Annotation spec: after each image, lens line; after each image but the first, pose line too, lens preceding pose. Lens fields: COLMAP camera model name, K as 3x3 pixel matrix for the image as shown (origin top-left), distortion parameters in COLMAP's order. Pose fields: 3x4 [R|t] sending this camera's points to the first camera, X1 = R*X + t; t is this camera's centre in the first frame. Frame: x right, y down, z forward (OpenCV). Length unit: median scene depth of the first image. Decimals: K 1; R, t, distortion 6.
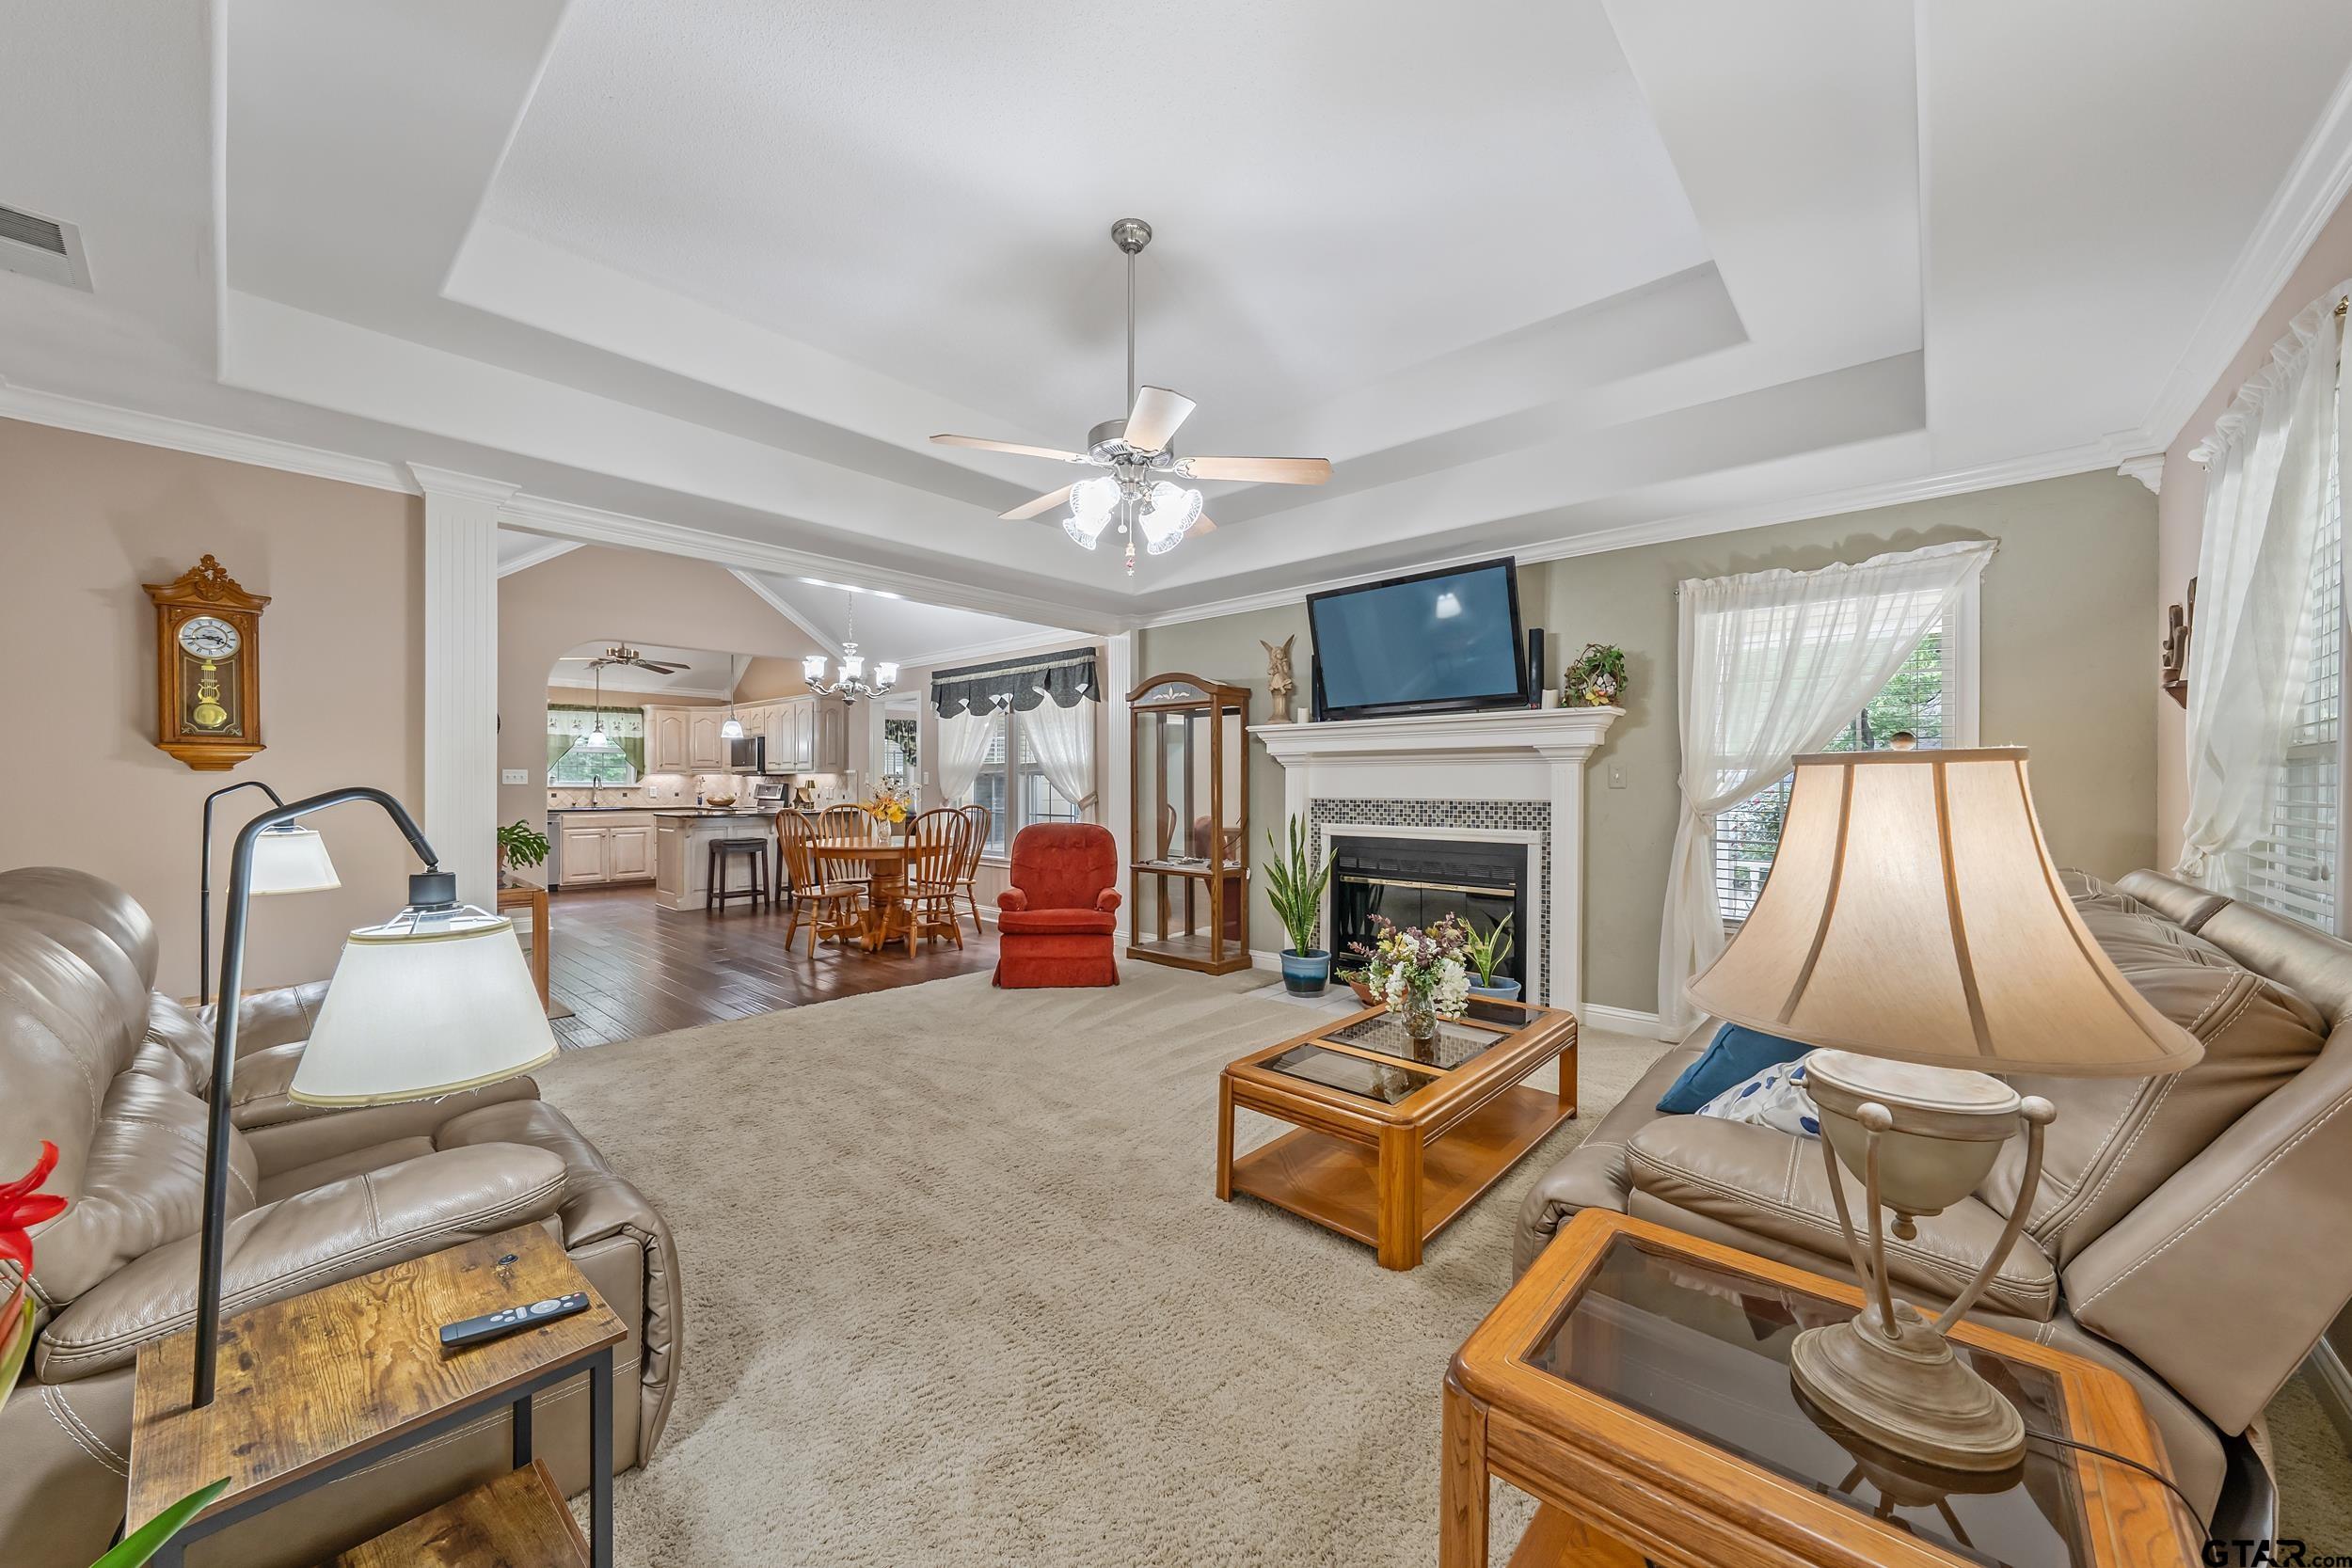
lens RADIAL K [[858.0, 0, 1156.5], [0, 858.0, 785.6], [0, 0, 1]] dist [-0.000847, 0.000178]
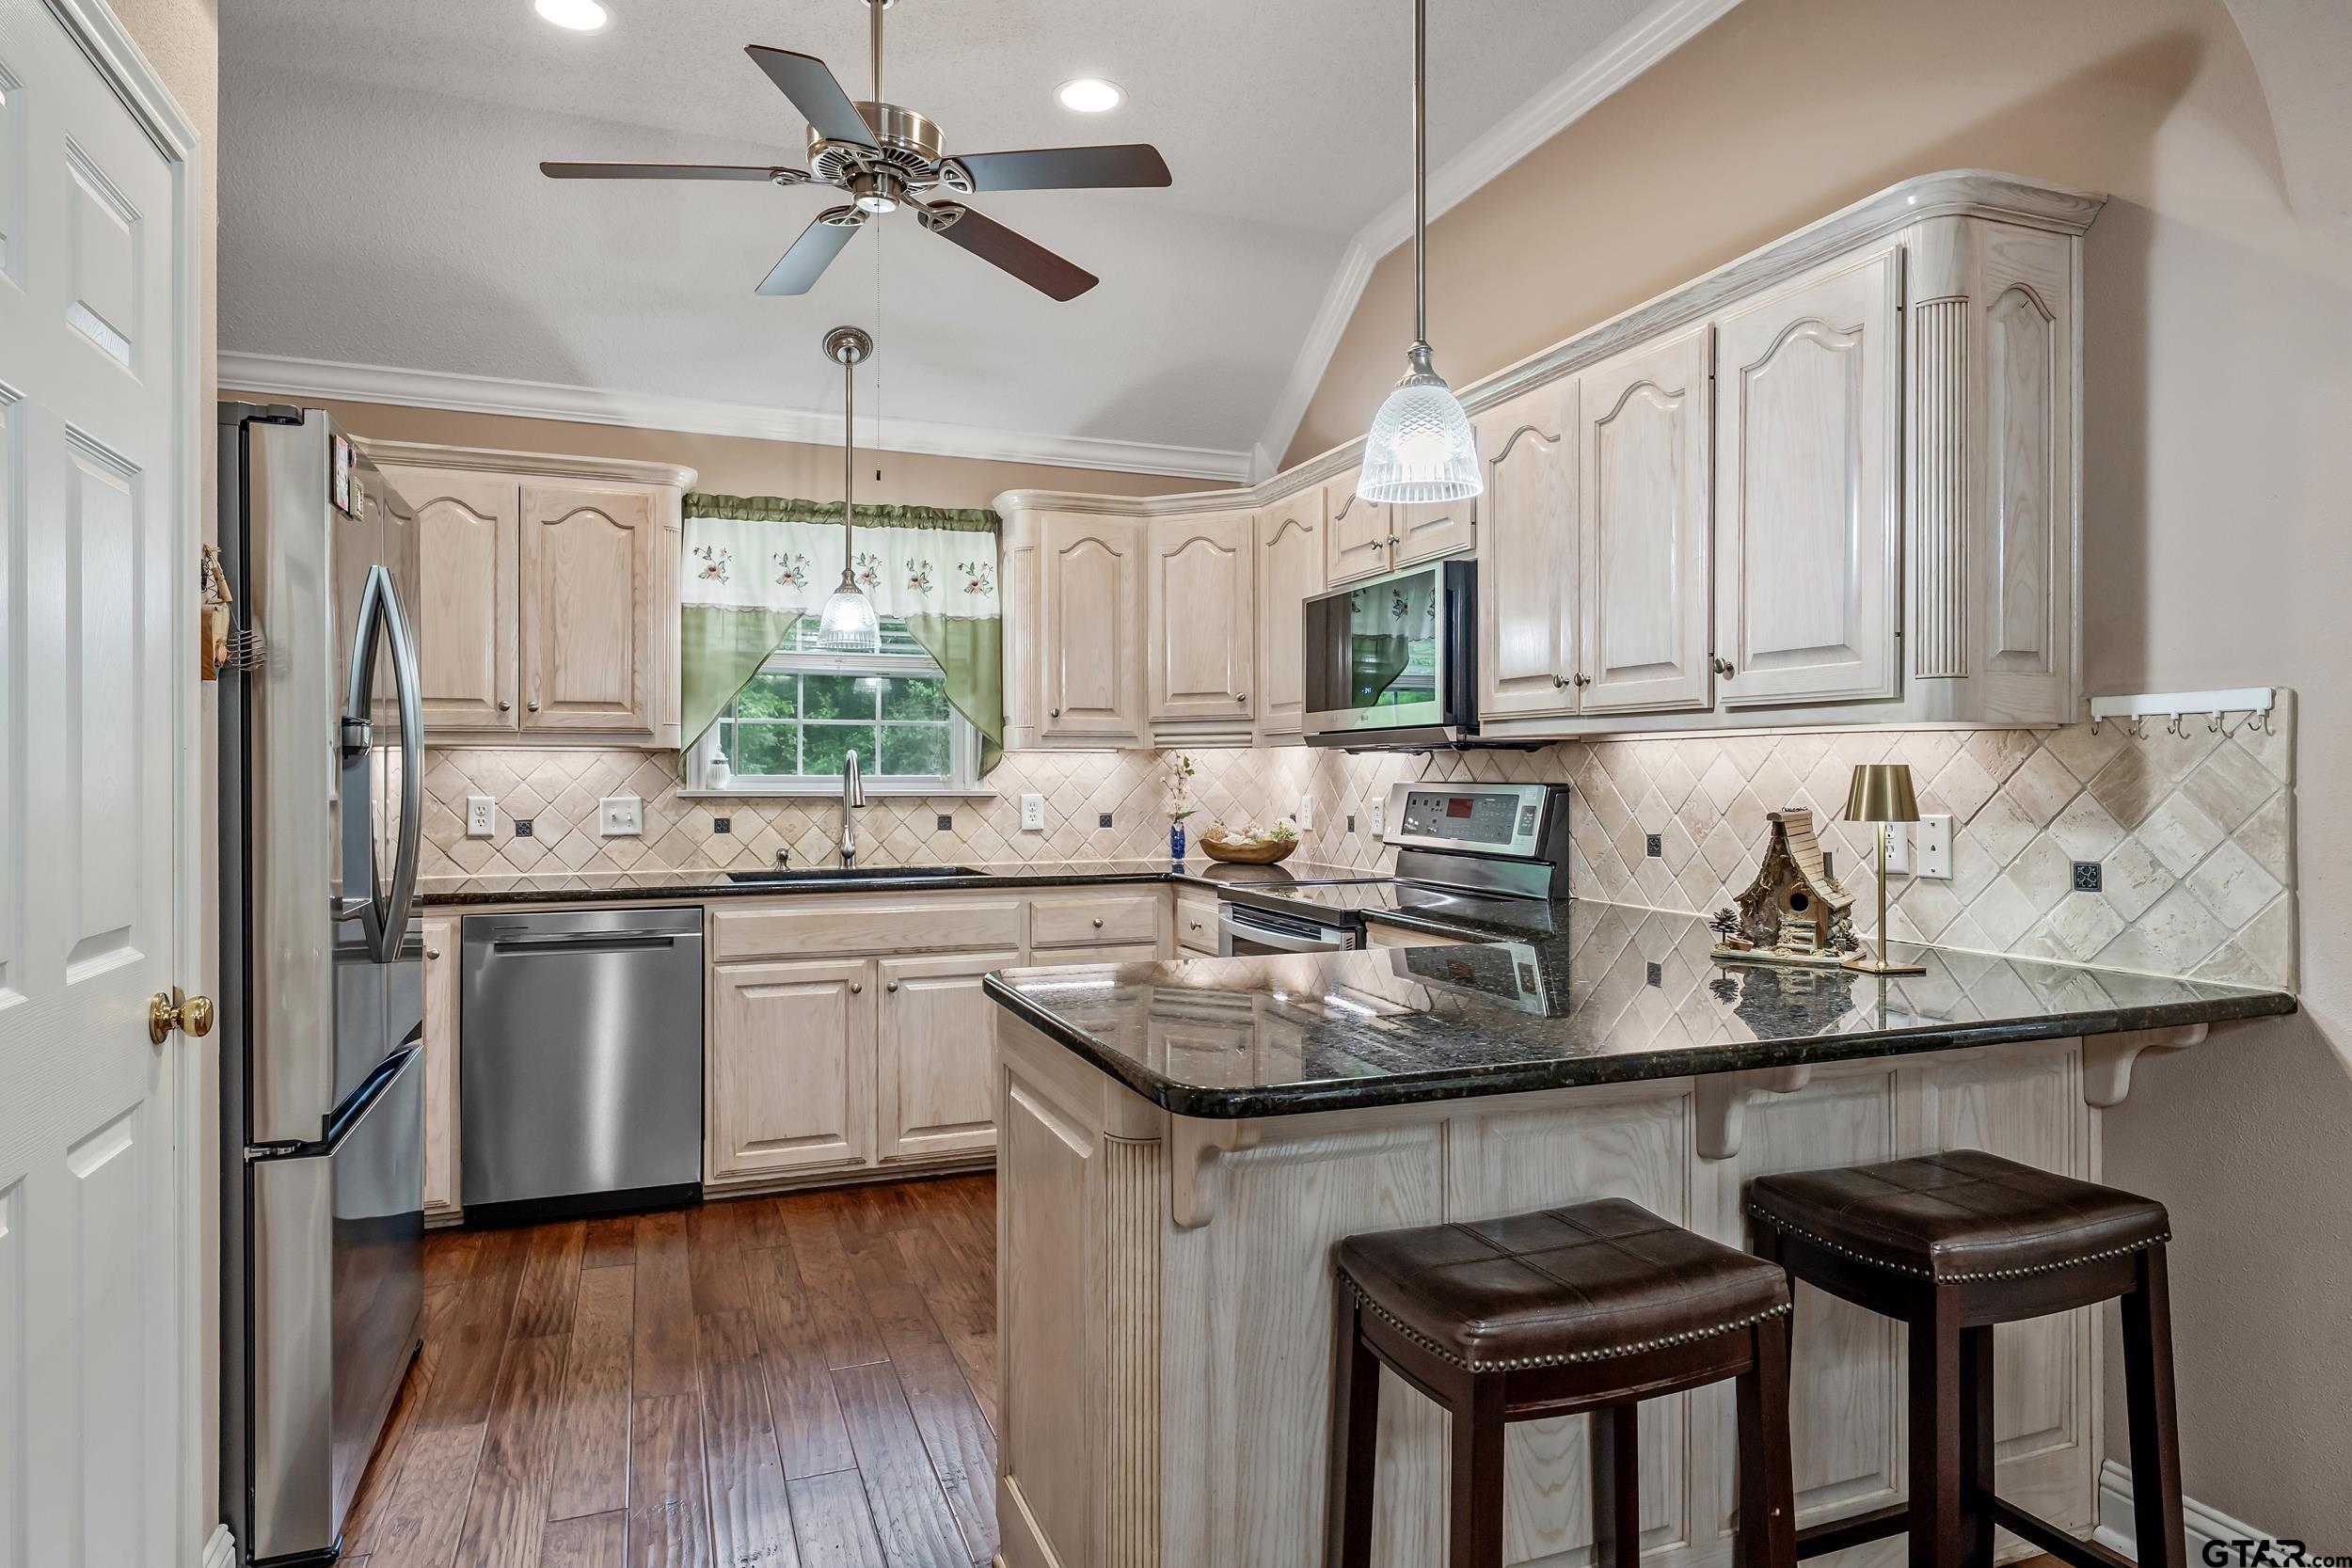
lens RADIAL K [[1457.7, 0, 1196.9], [0, 1457.7, 766.8], [0, 0, 1]] dist [0.005558, 0.000474]
pose [[0.901707, -0.003698, -0.432331, -0.451983], [-0.000170, 0.999960, -0.008906, -0.004575], [0.432347, 0.008104, 0.901671, 0.807698]]
